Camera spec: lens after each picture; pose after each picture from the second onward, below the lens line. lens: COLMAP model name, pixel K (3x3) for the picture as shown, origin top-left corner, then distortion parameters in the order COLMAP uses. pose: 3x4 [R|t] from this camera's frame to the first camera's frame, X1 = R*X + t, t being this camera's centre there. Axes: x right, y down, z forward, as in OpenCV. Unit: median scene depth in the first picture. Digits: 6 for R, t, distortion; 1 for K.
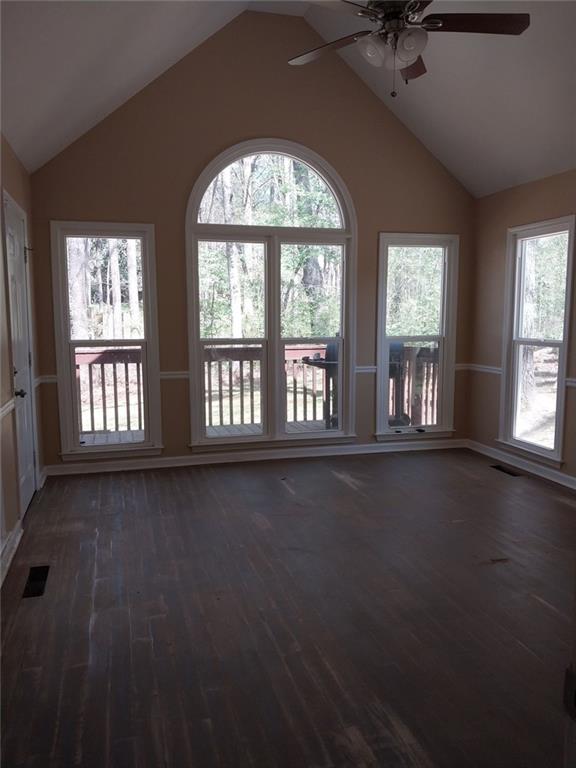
lens RADIAL K [[599.5, 0, 287.4], [0, 599.5, 383.6], [0, 0, 1]] dist [-0.039496, -0.011867]
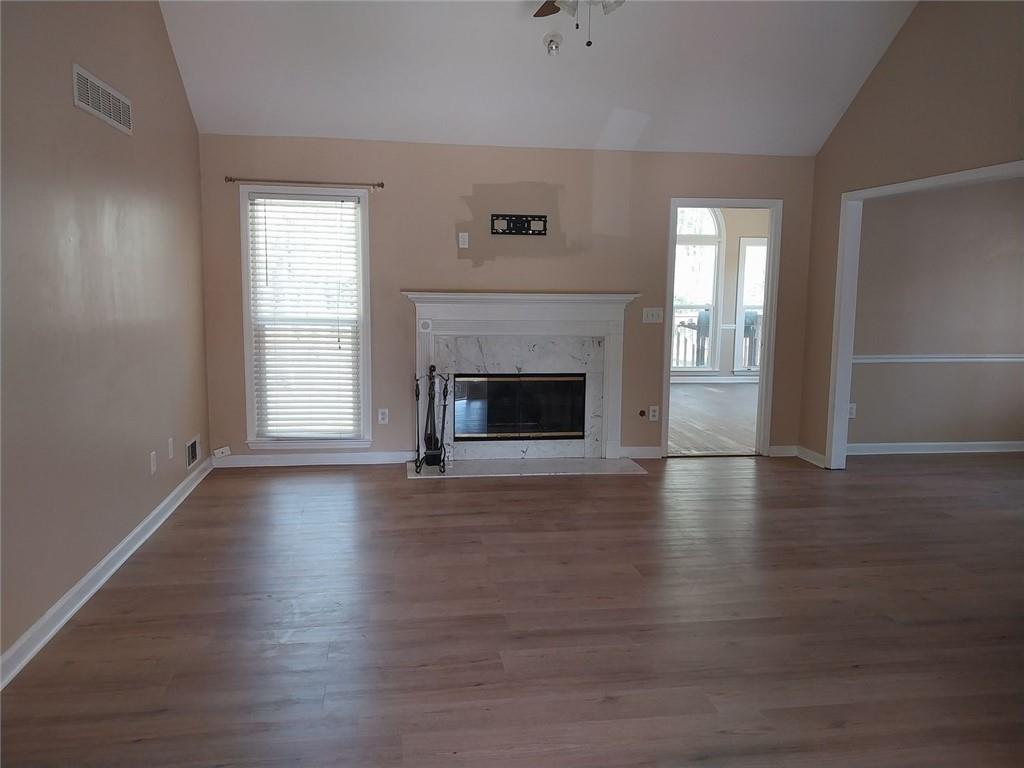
lens RADIAL K [[799.3, 0, 509.7], [0, 799.3, 386.5], [0, 0, 1]] dist [-0.039496, -0.011867]
pose [[0.988998, 0.035543, -0.143592, -0.104721], [-0.033723, 0.999317, 0.015092, 0.101407], [0.144030, -0.010084, 0.989522, -0.934755]]
